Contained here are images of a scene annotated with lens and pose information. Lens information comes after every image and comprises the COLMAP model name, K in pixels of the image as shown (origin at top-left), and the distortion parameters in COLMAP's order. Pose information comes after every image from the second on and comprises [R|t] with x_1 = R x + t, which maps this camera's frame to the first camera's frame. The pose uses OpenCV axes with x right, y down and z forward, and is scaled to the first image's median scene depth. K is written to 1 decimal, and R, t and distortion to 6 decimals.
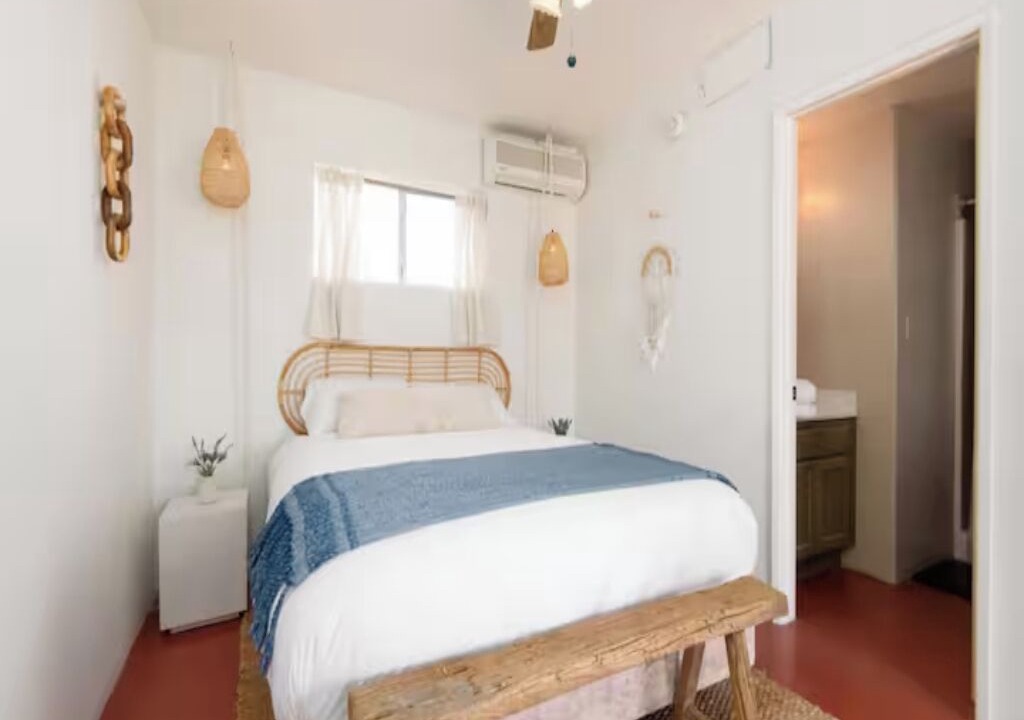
lens RADIAL K [[465.4, 0, 512.7], [0, 465.4, 355.4], [0, 0, 1]] dist [0.000864, 0.000019]
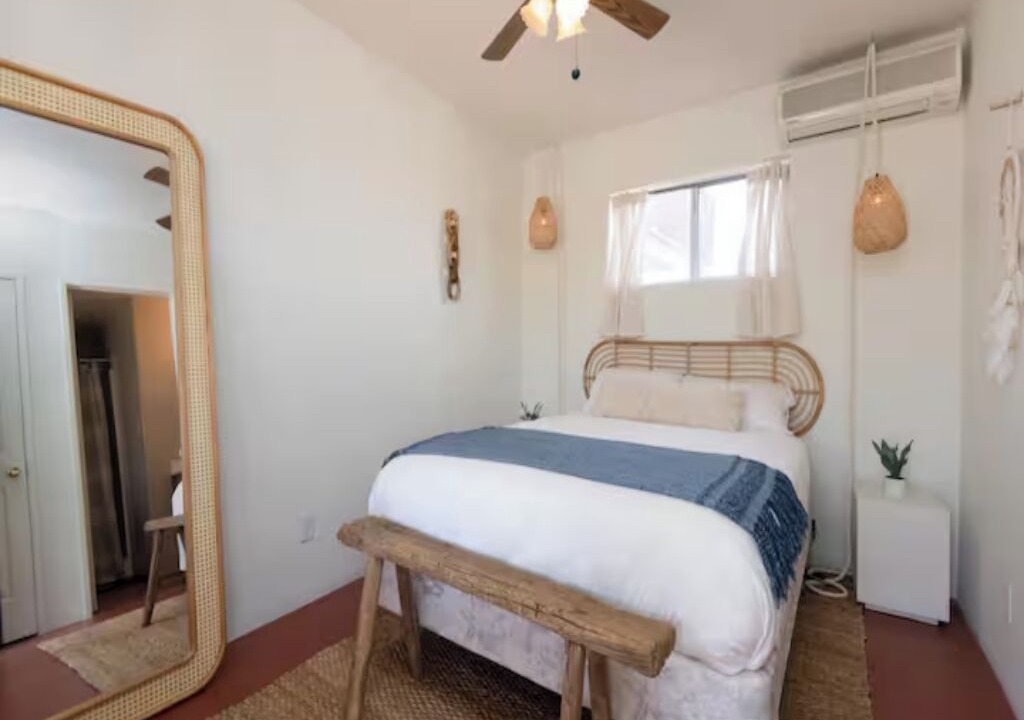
lens RADIAL K [[471.1, 0, 513.9], [0, 471.1, 354.3], [0, 0, 1]] dist [0.042027, -0.033563]
pose [[0.435199, 0.008480, -0.900295, 0.533459], [-0.007457, 0.999955, 0.005815, 0.005619], [0.900304, 0.004183, 0.435242, 0.198929]]
